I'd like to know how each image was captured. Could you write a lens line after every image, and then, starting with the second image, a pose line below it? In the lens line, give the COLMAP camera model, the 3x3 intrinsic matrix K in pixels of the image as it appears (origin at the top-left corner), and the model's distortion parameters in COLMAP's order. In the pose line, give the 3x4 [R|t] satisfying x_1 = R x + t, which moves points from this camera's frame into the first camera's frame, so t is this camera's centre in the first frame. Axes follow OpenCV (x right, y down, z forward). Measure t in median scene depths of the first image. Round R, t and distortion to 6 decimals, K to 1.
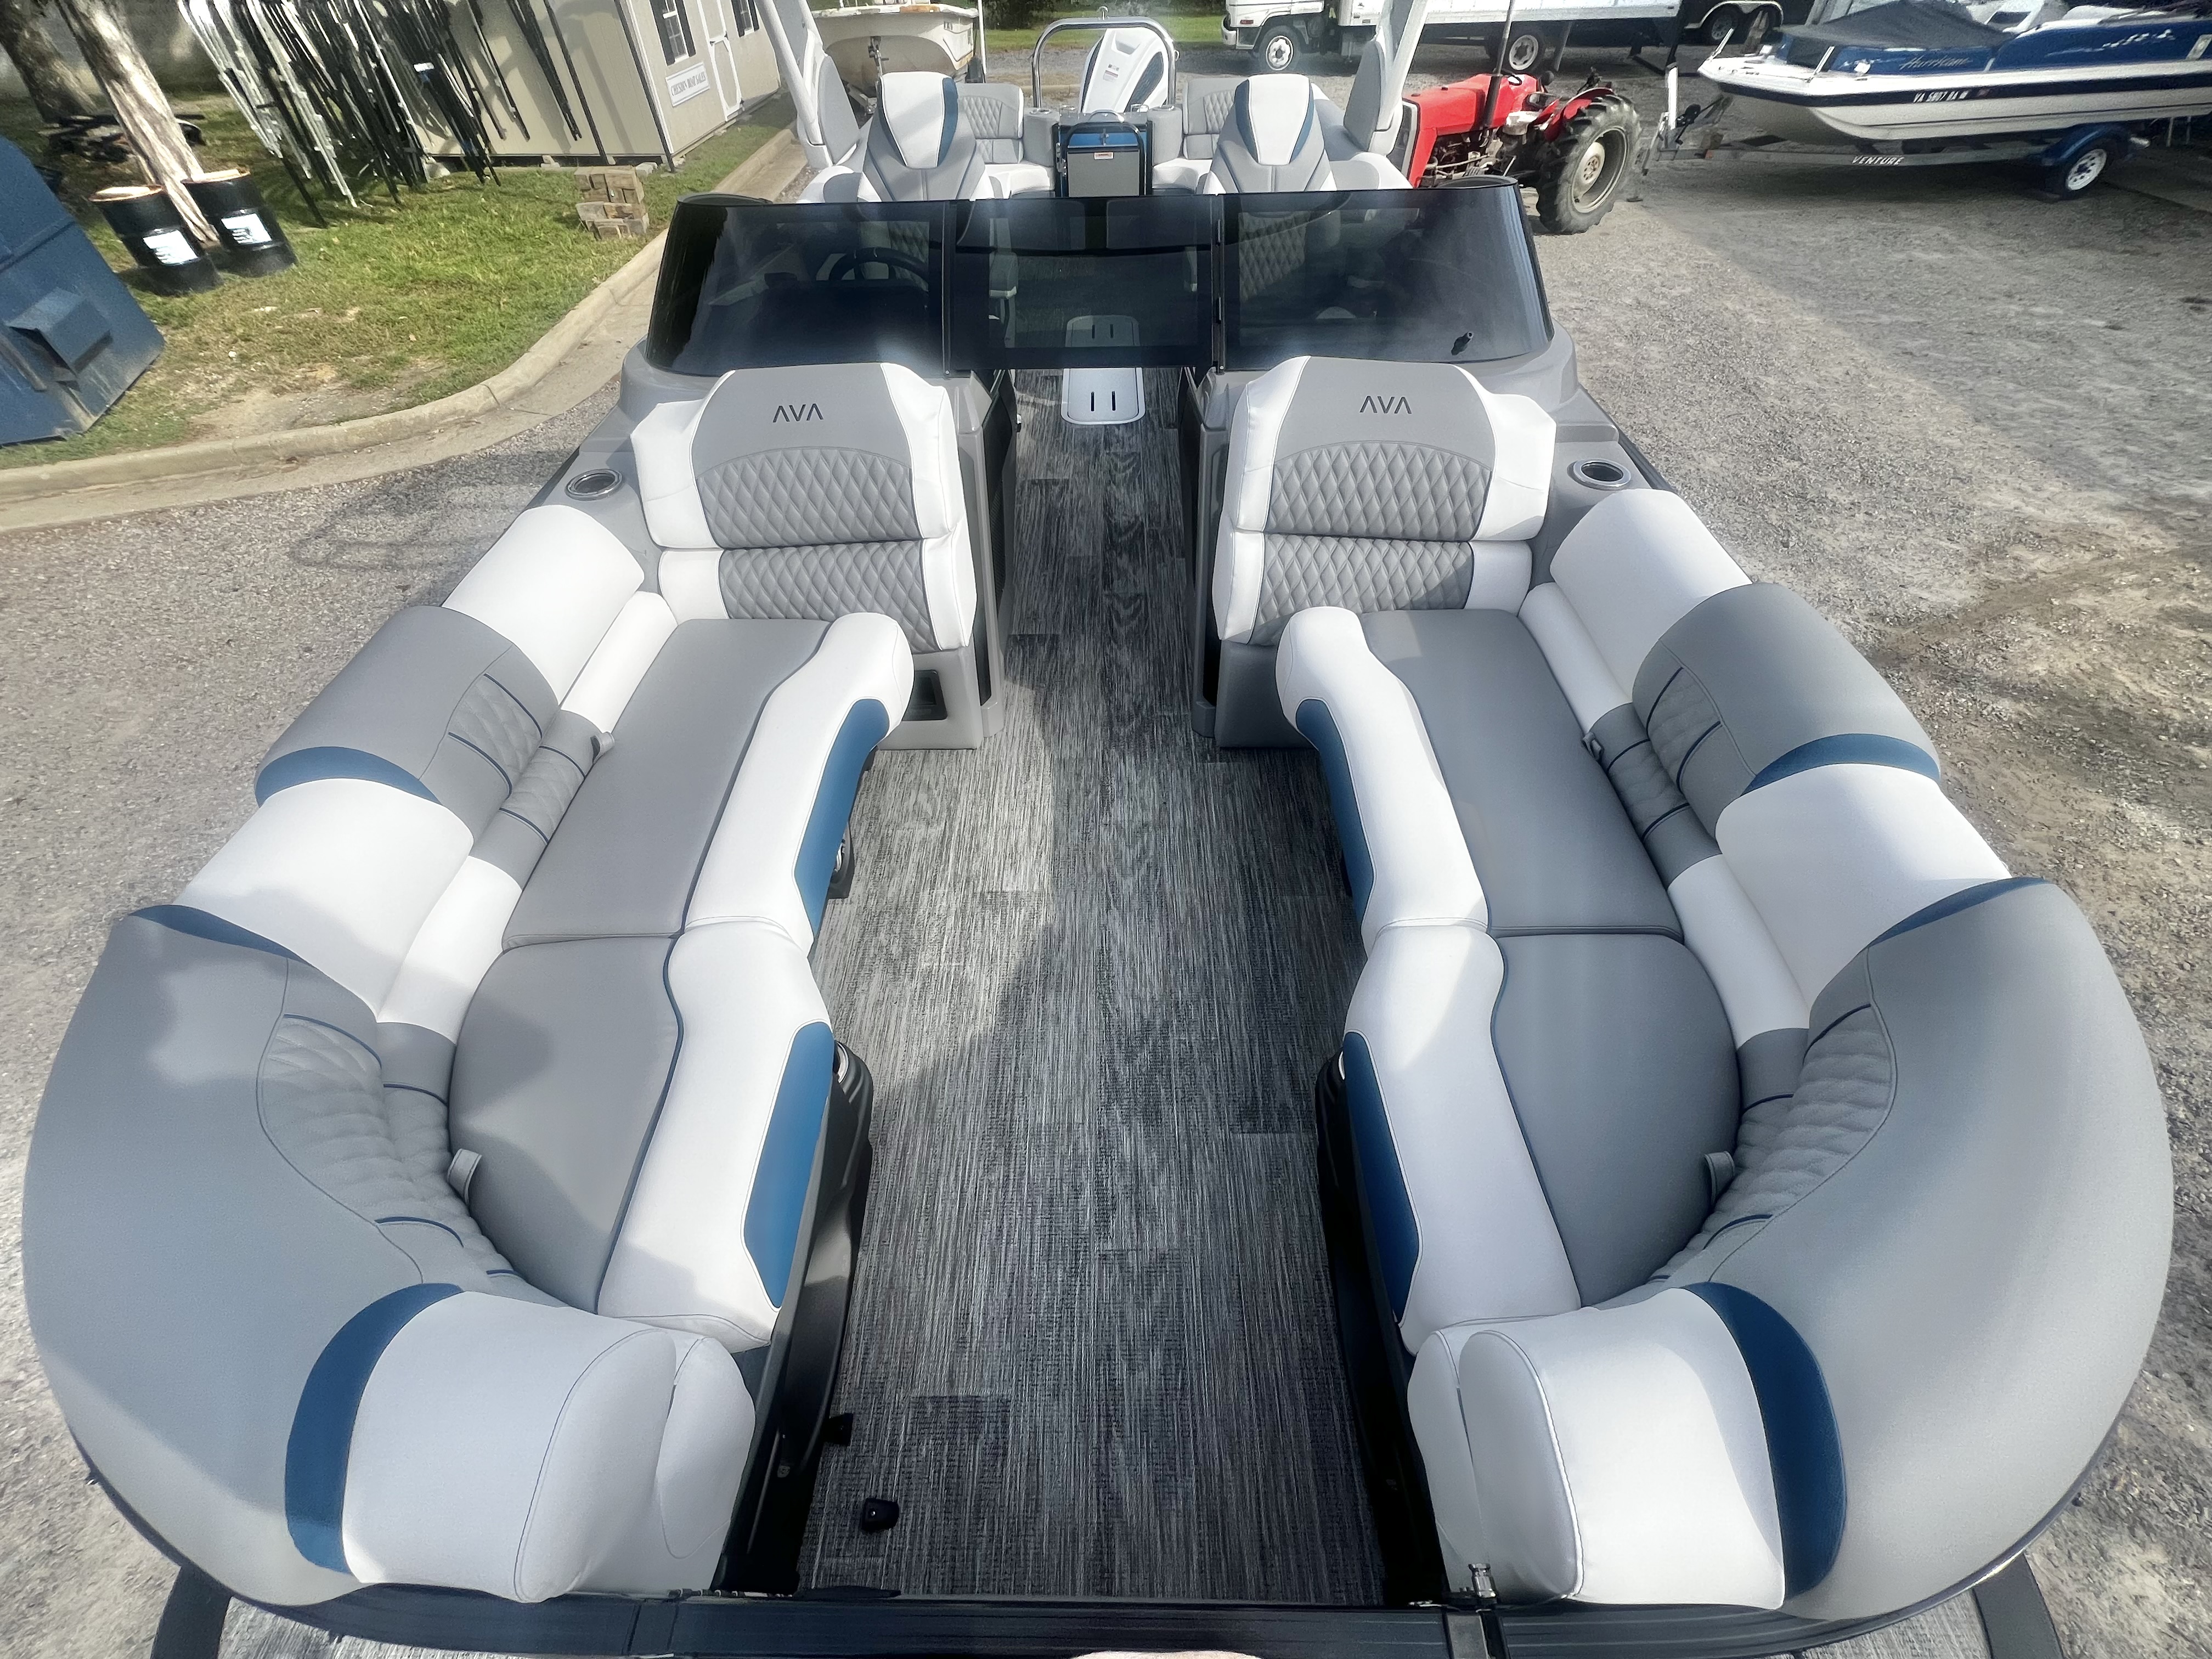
lens RADIAL K [[888.1, 0, 1101.1], [0, 888.1, 830.1], [0, 0, 1]] dist [0.002153, -0.000885]
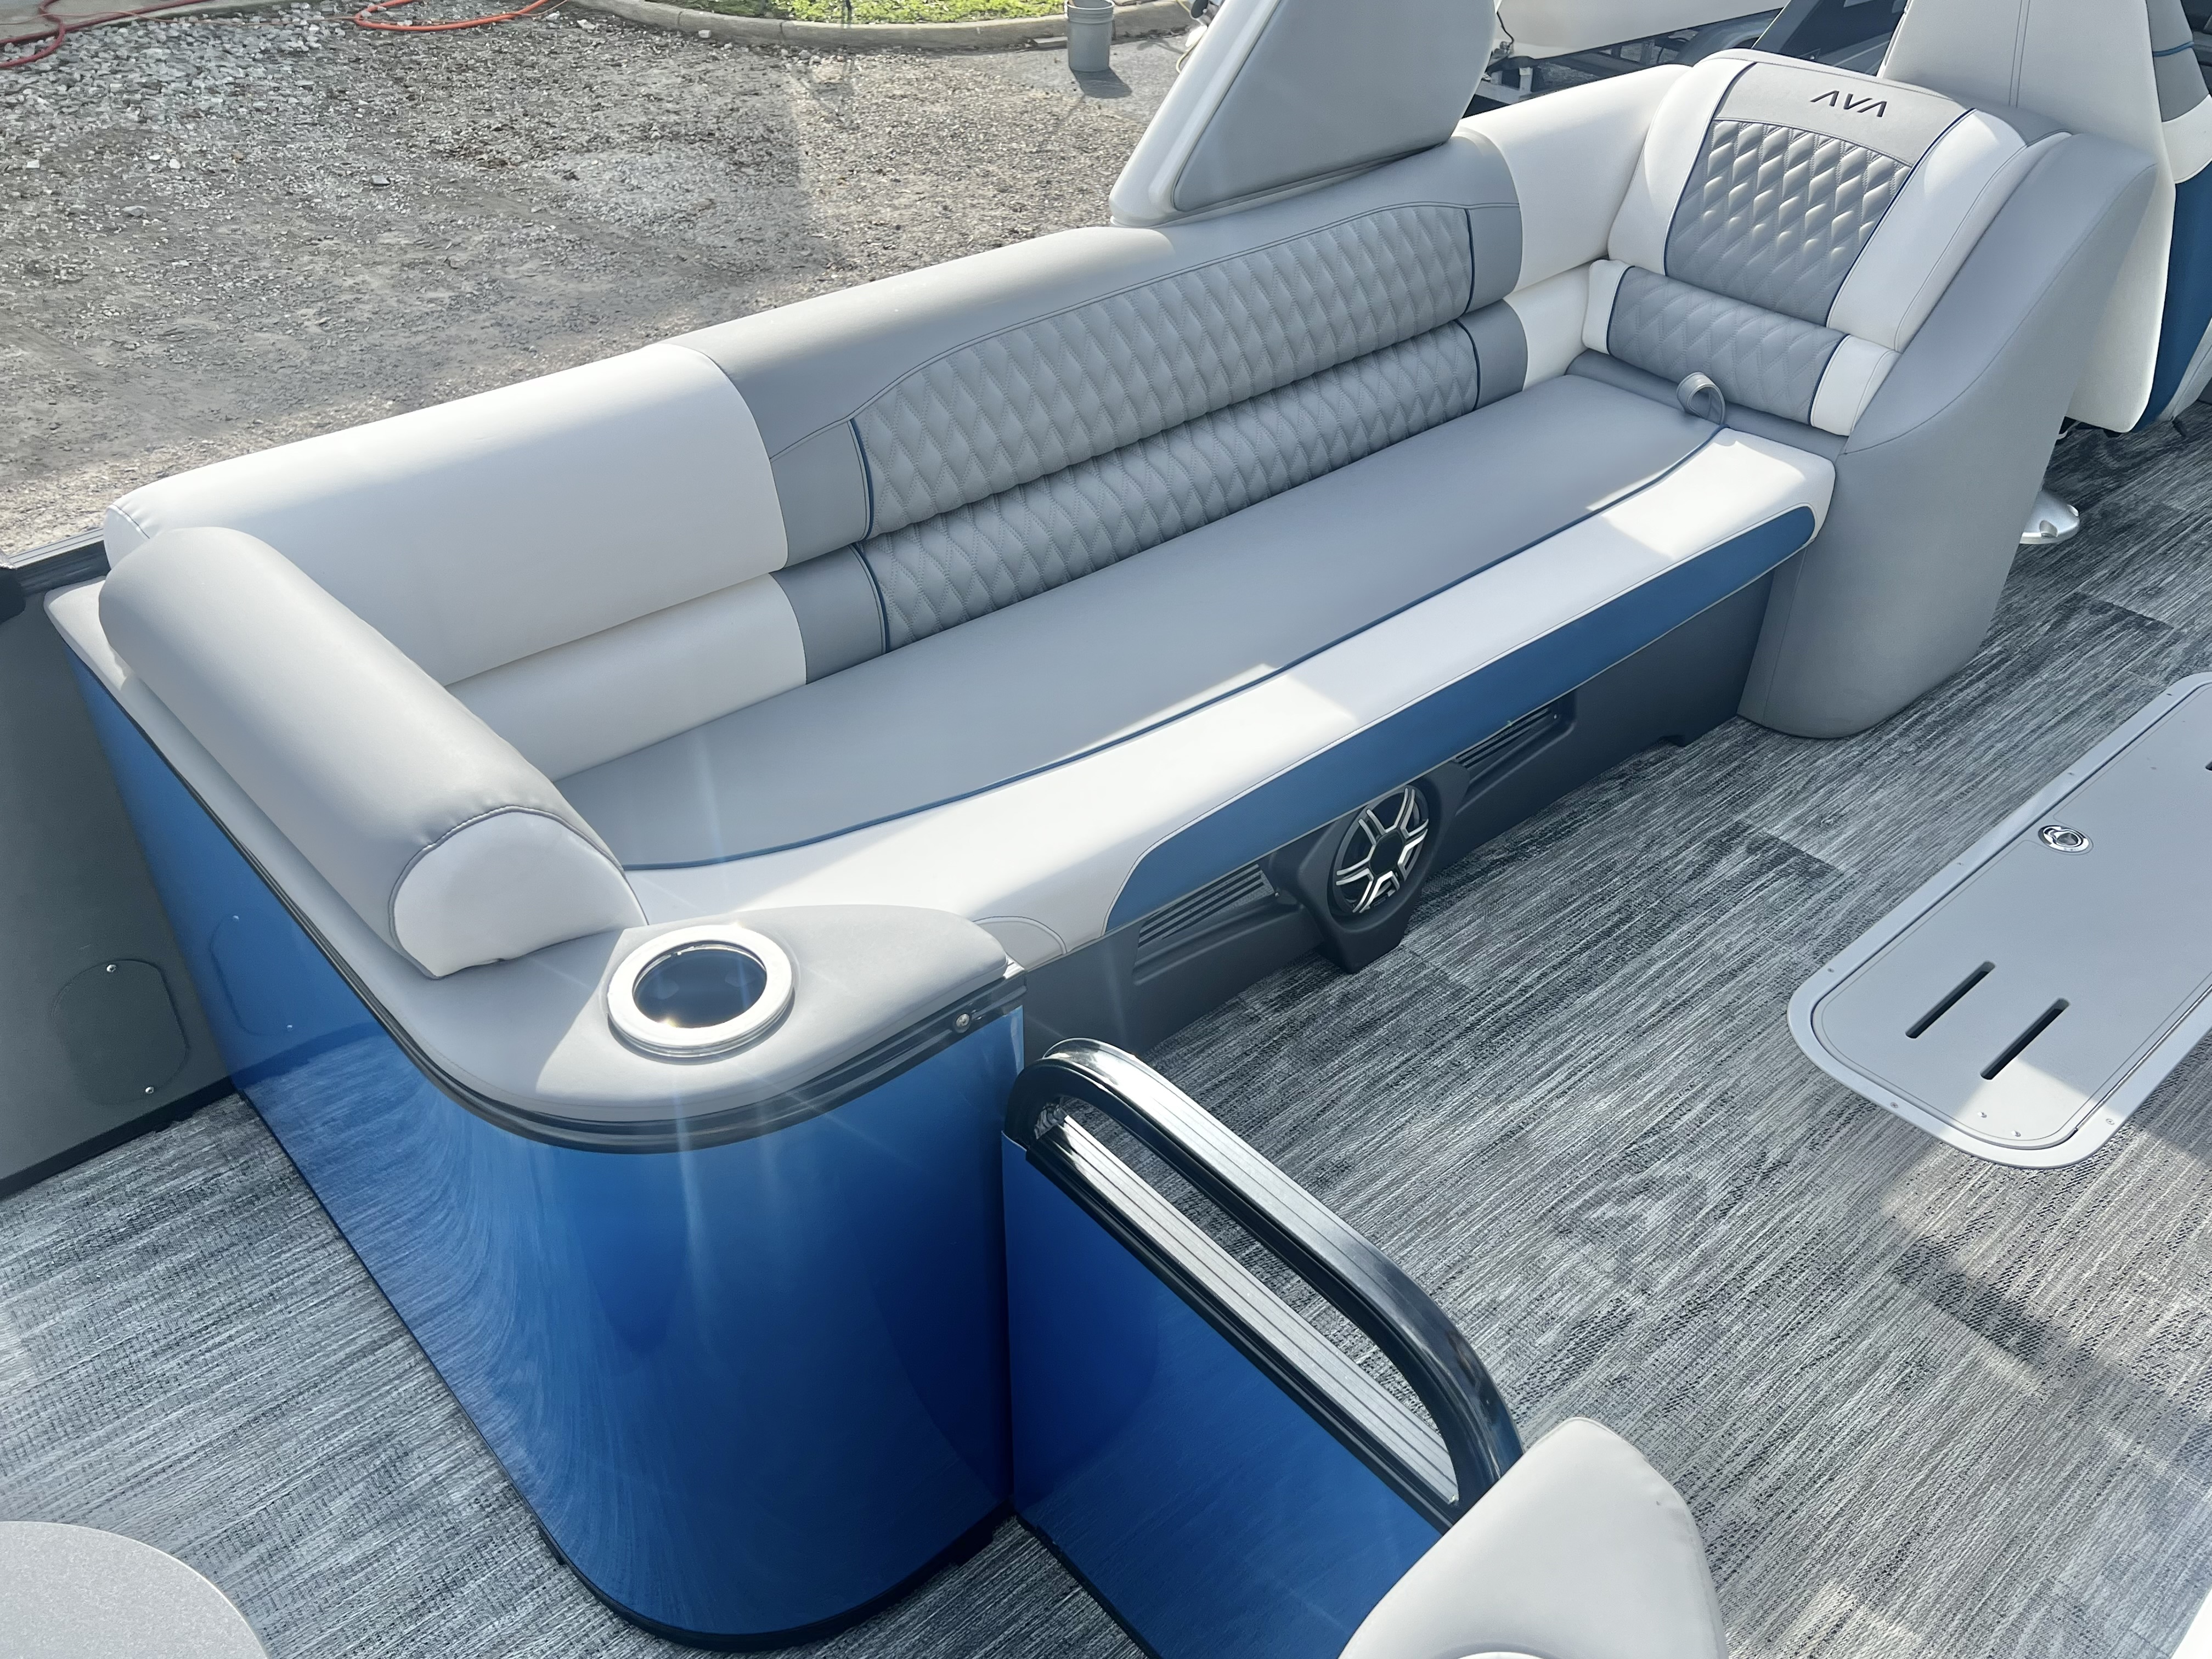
lens RADIAL K [[1798.8, 0, 1134.7], [0, 1798.8, 804.5], [0, 0, 1]] dist [0.033469, -0.035324]
pose [[-0.670614, -0.419865, 0.611547, -0.068821], [0.549756, 0.272195, 0.789733, -0.639493], [-0.498041, 0.865808, 0.048285, 0.615097]]
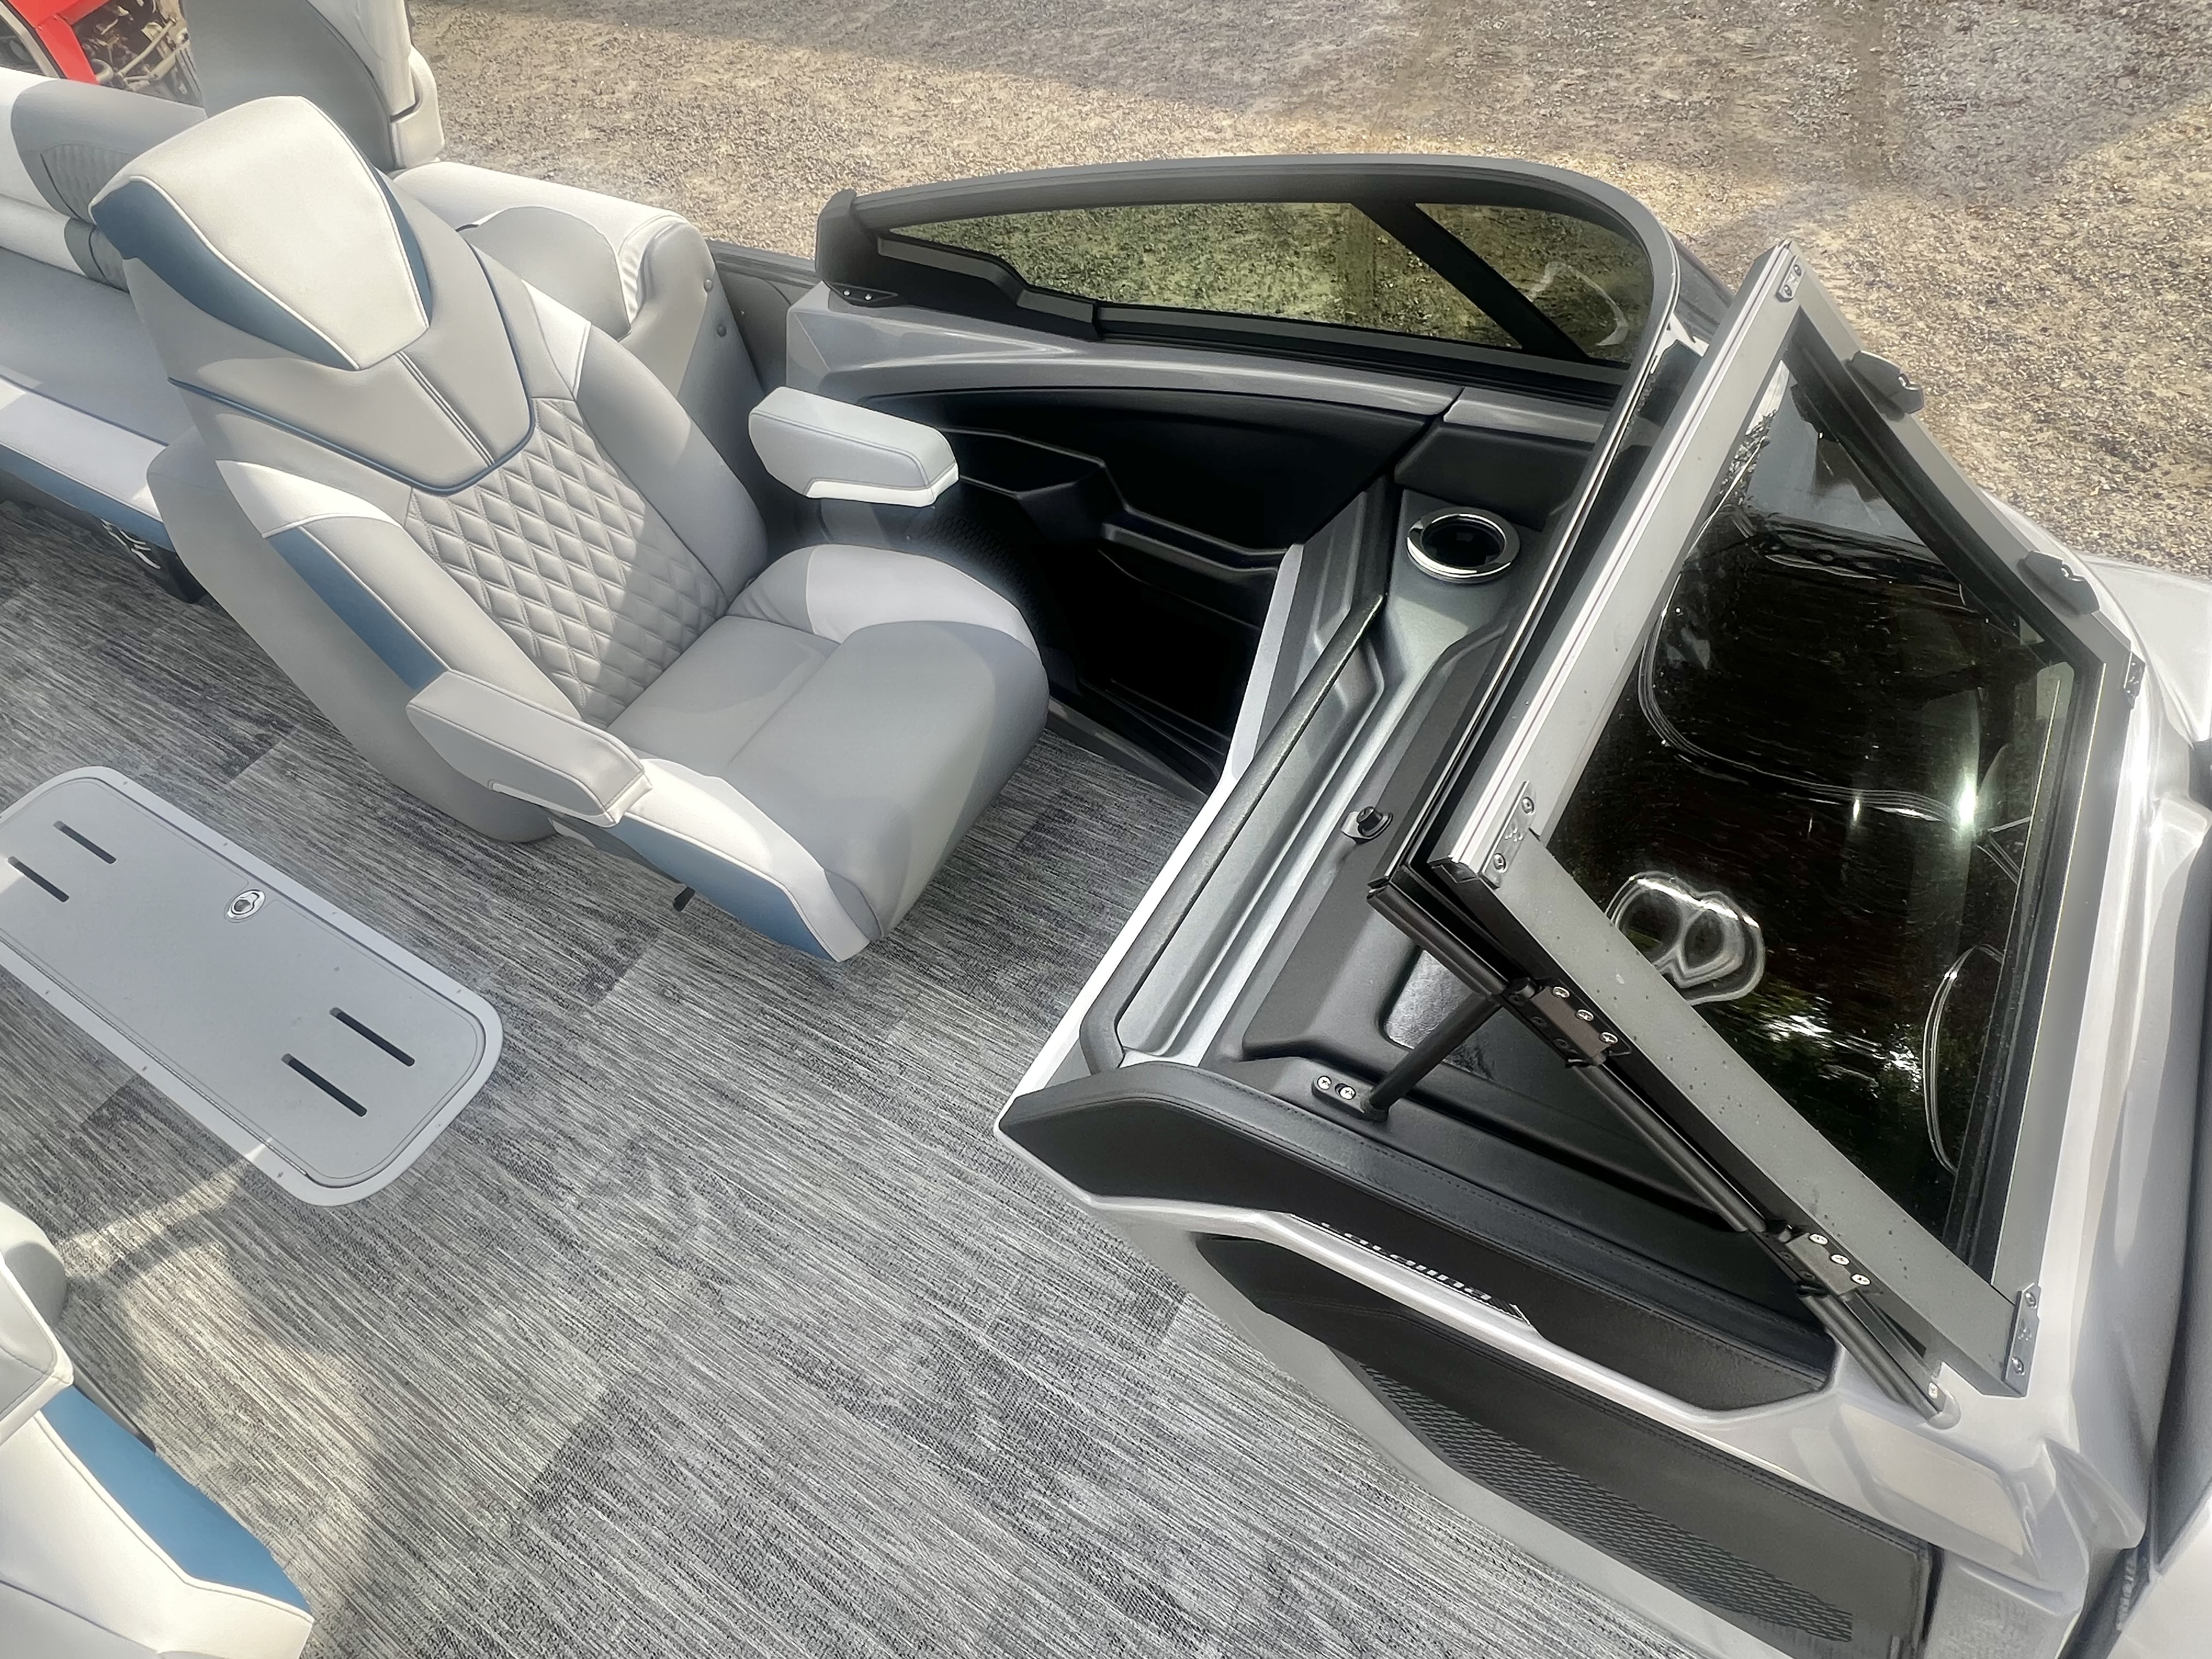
lens RADIAL K [[1179.4, 0, 1094.4], [0, 1179.4, 833.0], [0, 0, 1]] dist [-0.008646, 0.005247]
pose [[0.511734, -0.704076, 0.492346, -0.006382], [0.692577, 0.677174, 0.248539, -0.234307], [-0.508395, 0.213802, 0.834160, 0.227233]]
